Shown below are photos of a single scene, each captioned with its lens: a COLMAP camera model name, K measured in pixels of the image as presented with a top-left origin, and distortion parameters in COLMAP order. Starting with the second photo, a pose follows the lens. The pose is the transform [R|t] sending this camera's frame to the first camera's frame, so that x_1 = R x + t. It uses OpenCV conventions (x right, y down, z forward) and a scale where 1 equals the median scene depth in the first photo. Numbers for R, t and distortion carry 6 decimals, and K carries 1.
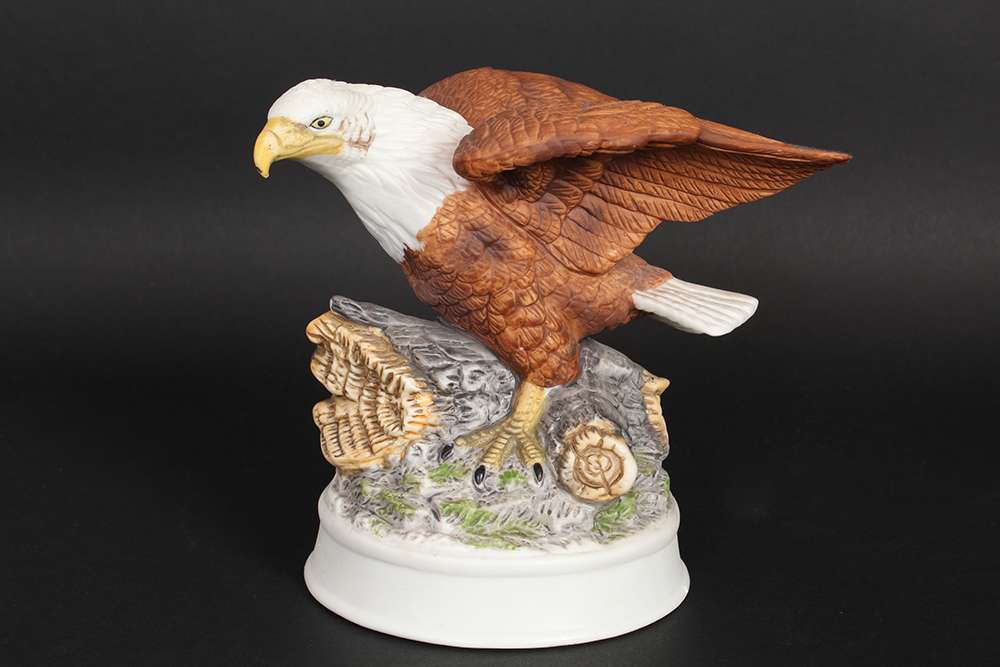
lens RADIAL K [[1823.1, 0, 494.6], [0, 1823.1, 331.6], [0, 0, 1]] dist [0.005385, 0.000000]
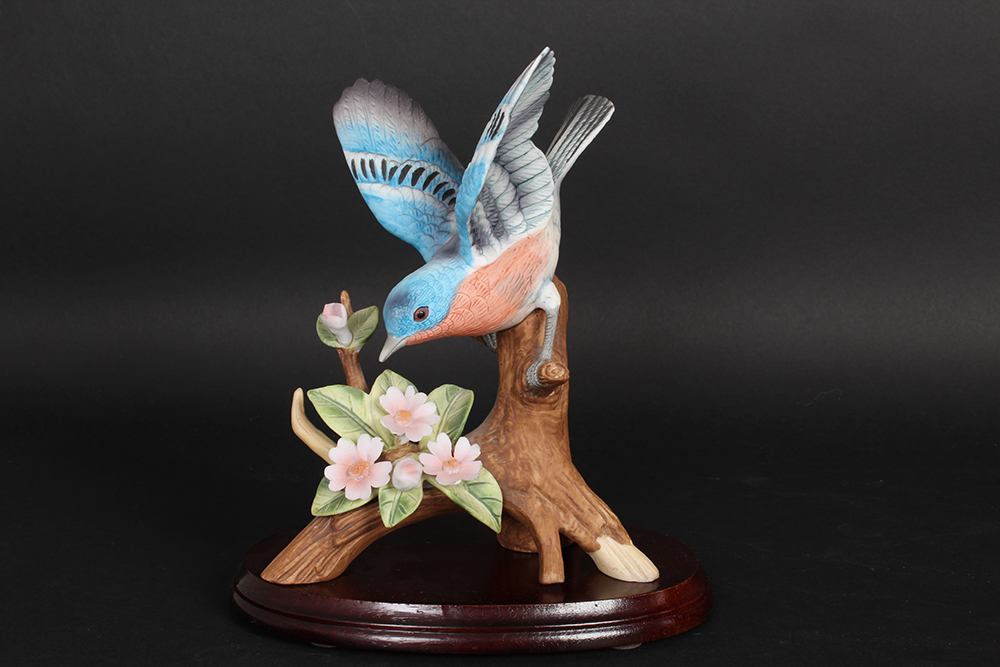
lens RADIAL K [[1644.5, 0, 491.0], [0, 1644.5, 330.3], [0, 0, 1]] dist [-0.006748, 0.000000]
pose [[0.999702, -0.004035, 0.024071, 0.065969], [0.005170, 0.998869, -0.047276, 0.015541], [-0.023853, 0.047386, 0.998592, -0.266165]]
